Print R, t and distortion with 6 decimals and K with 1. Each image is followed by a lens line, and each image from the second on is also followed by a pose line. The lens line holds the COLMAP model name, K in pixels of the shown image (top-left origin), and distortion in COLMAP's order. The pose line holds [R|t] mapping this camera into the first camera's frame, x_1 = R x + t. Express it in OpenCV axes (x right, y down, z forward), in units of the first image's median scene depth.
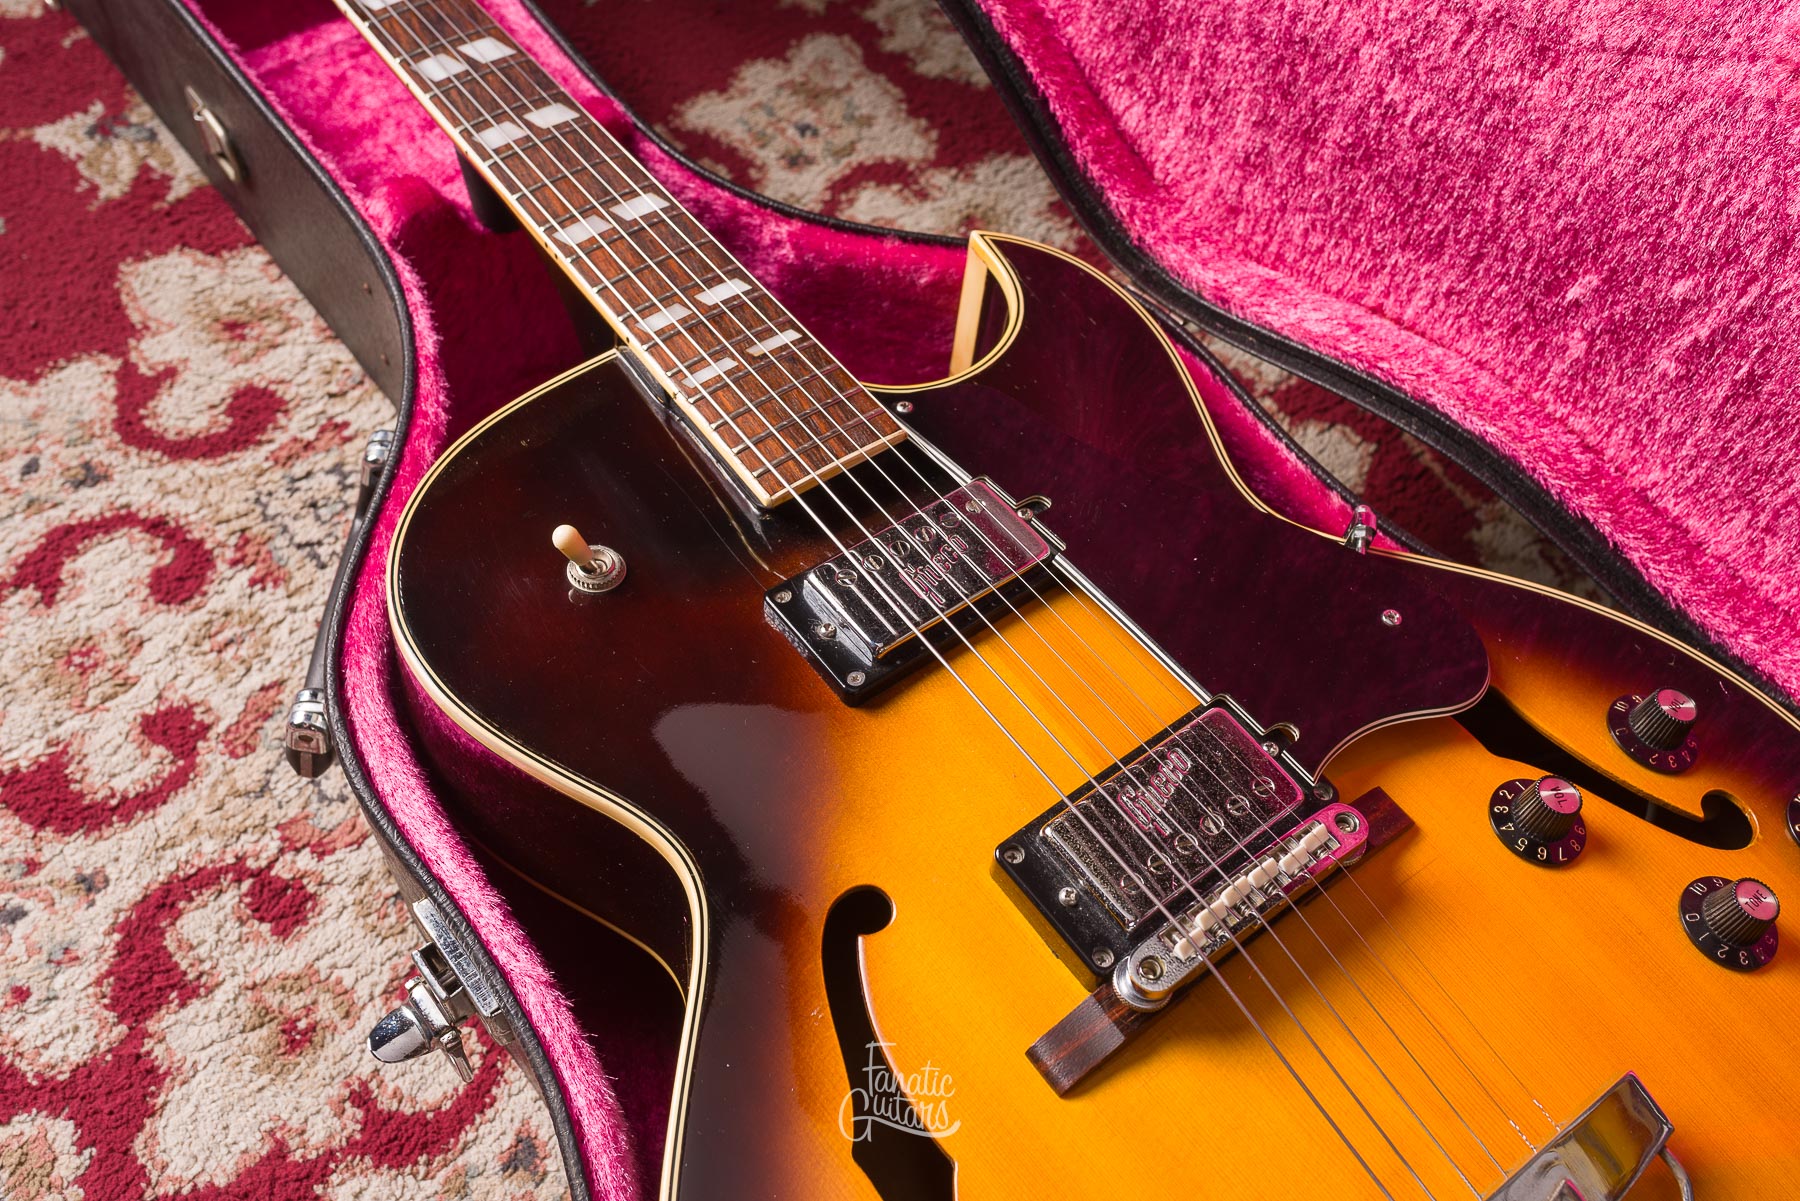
lens RADIAL K [[1751.4, 0, 899.0], [0, 1751.4, 603.6], [0, 0, 1]] dist [0.002326, -0.002316]
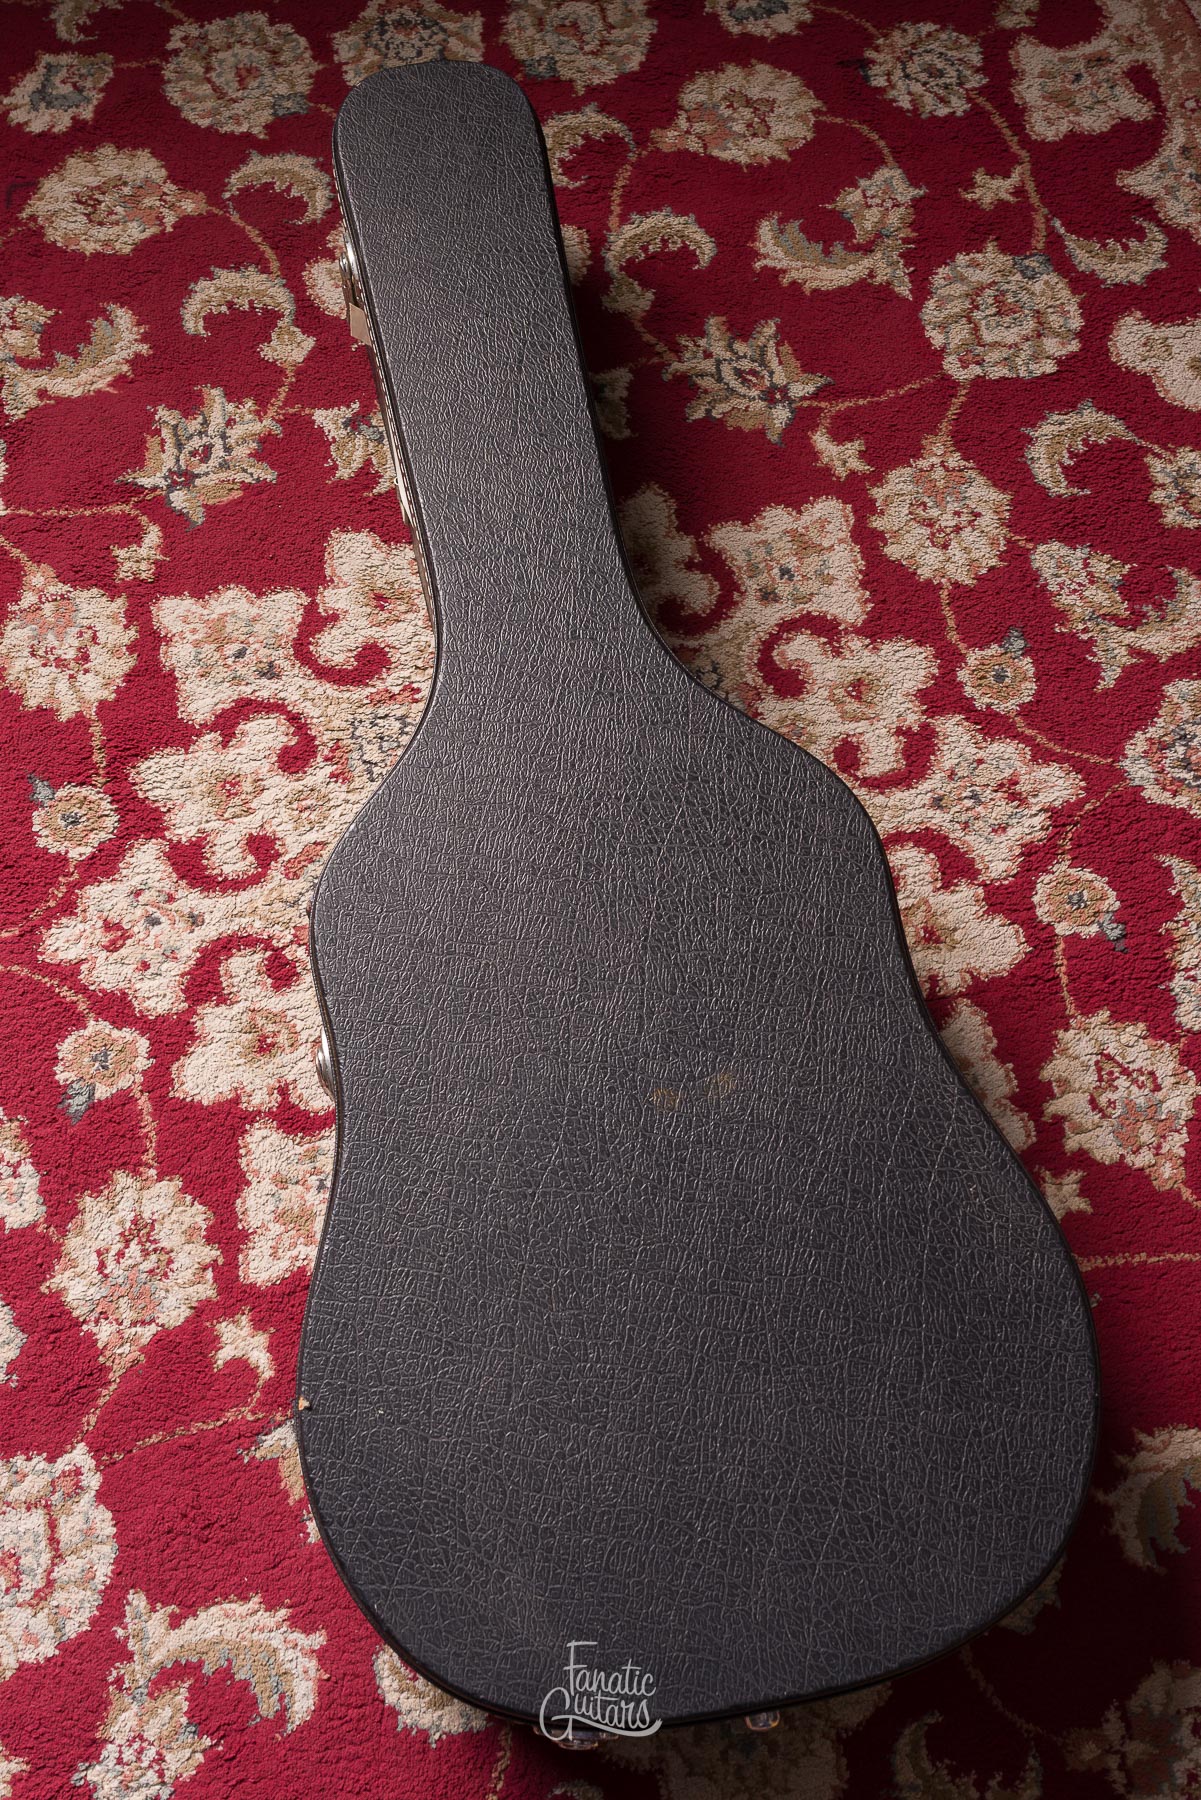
lens RADIAL K [[1845.2, 0, 567.5], [0, 1845.2, 902.2], [0, 0, 1]] dist [0.000061, 0.005402]
pose [[0.896613, 0.389326, -0.210973, 0.283170], [-0.336635, 0.908813, 0.246445, -0.456384], [0.287683, -0.149945, 0.945915, -0.699298]]
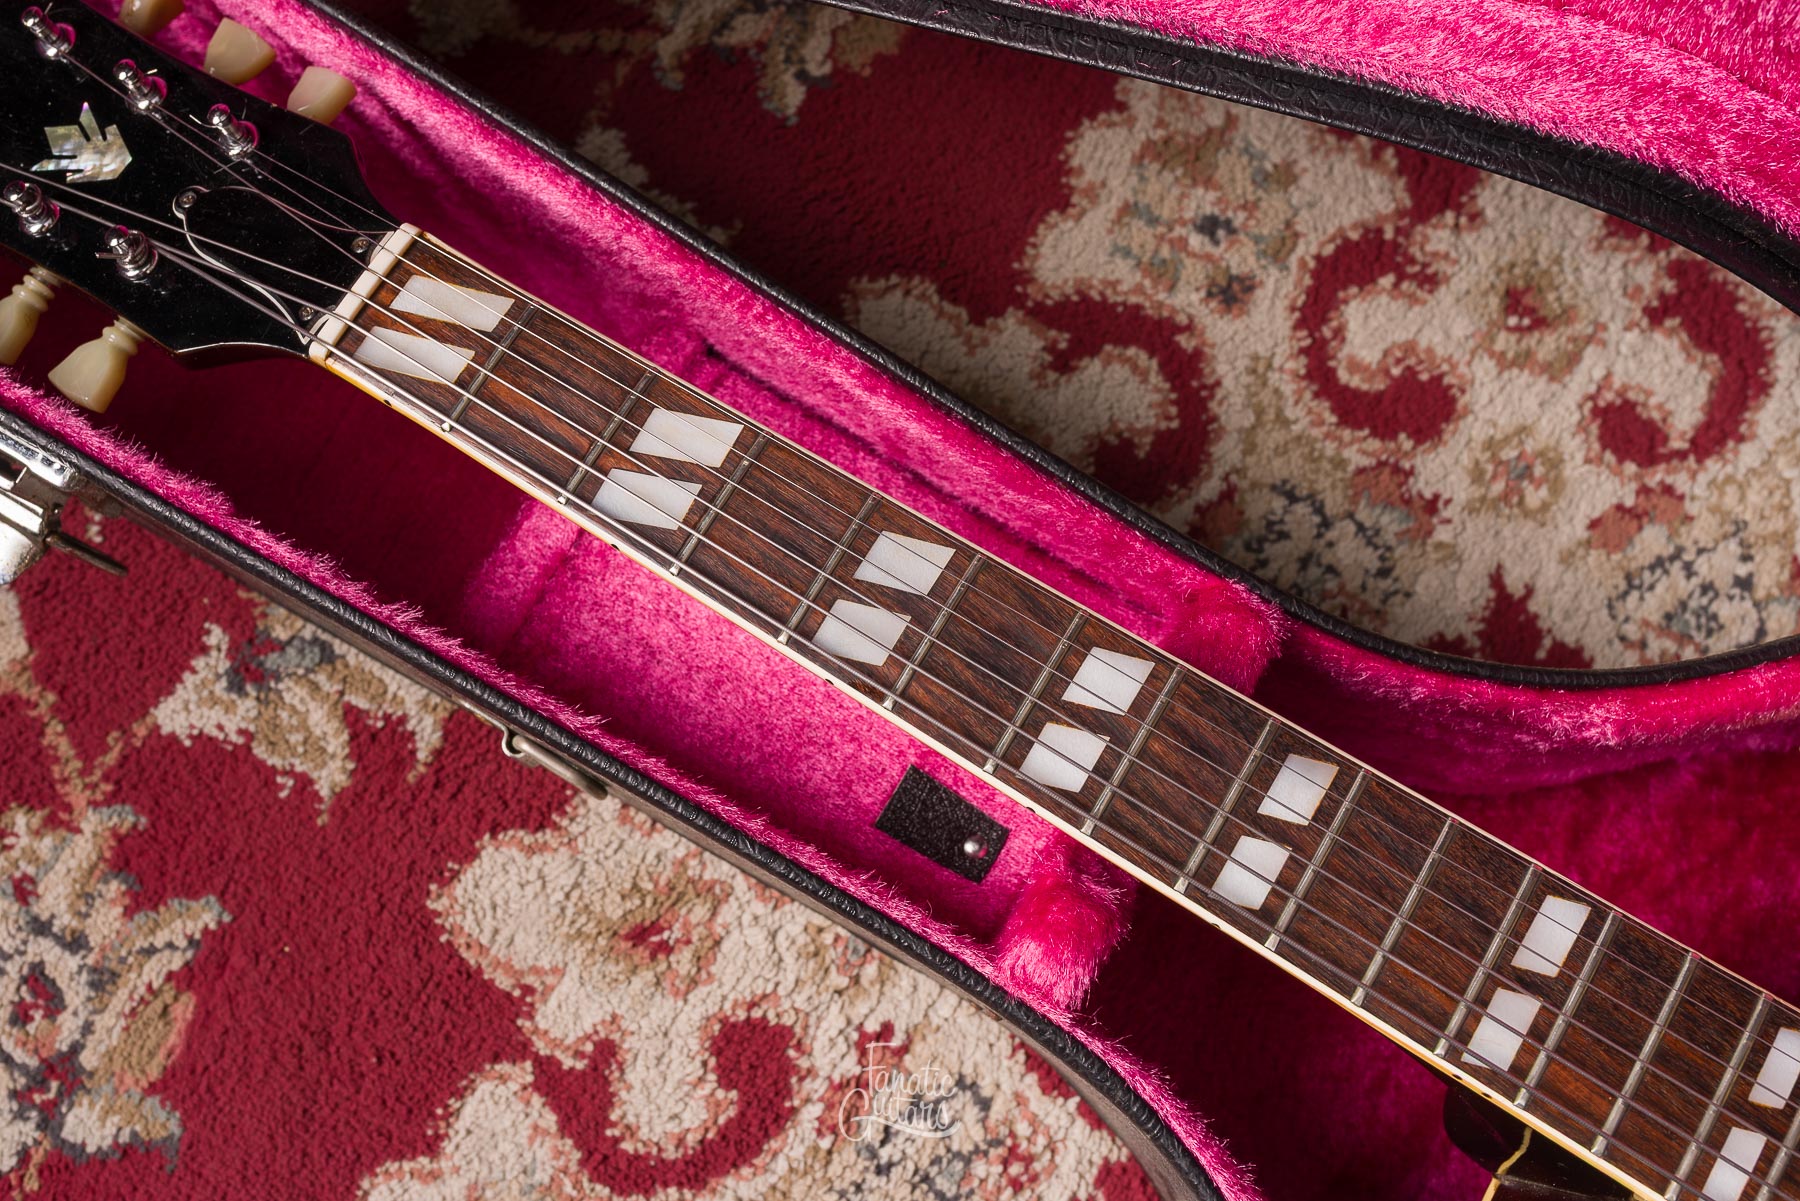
lens RADIAL K [[1773.5, 0, 900.4], [0, 1773.5, 602.8], [0, 0, 1]] dist [0.004286, -0.004009]
pose [[0.928366, -0.371164, 0.019351, -0.306727], [0.336515, 0.861524, 0.380177, -0.596701], [-0.157779, -0.346431, 0.924711, 0.481485]]
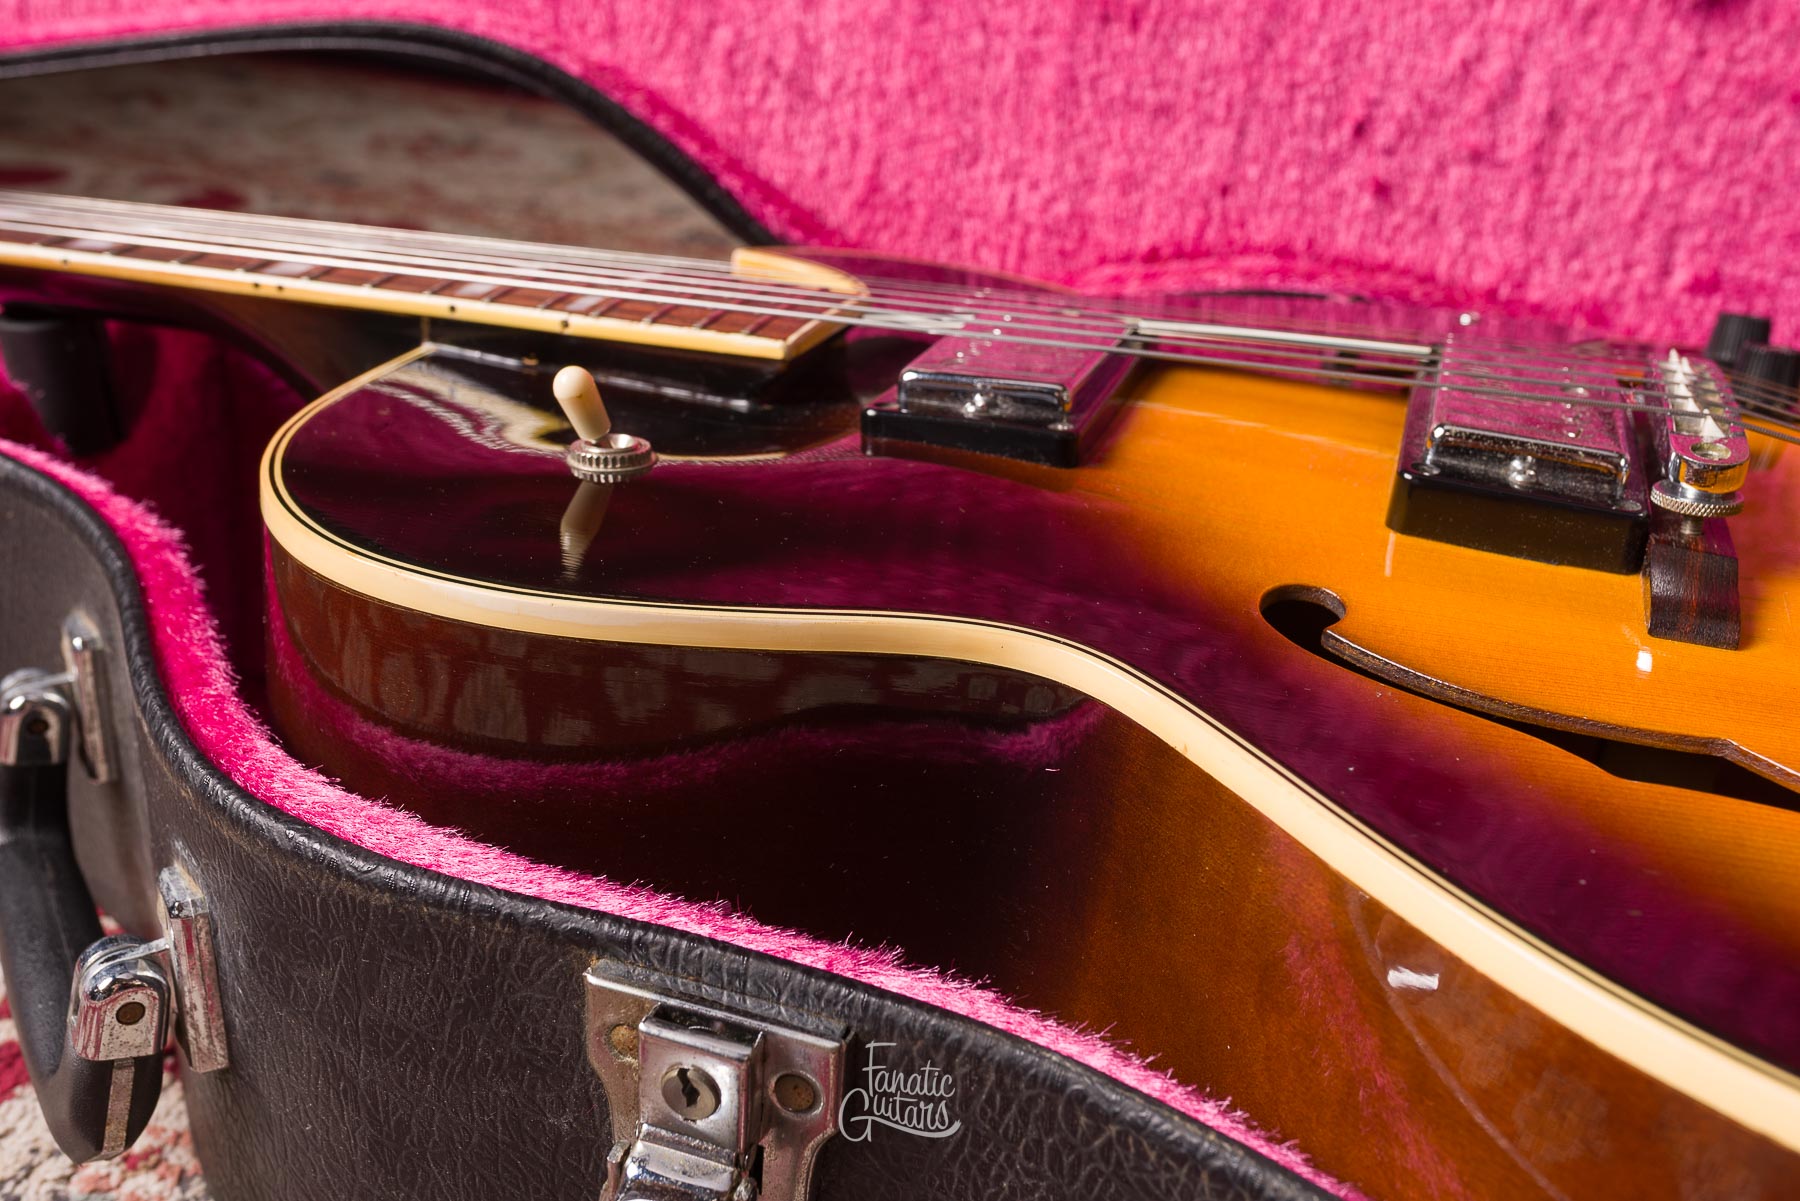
lens RADIAL K [[1796.2, 0, 896.2], [0, 1796.2, 602.6], [0, 0, 1]] dist [0.002150, 0.002296]
pose [[0.829446, -0.247344, 0.500839, -0.353063], [0.456802, 0.816386, -0.353336, 0.250257], [-0.321483, 0.521857, 0.790135, 0.385839]]
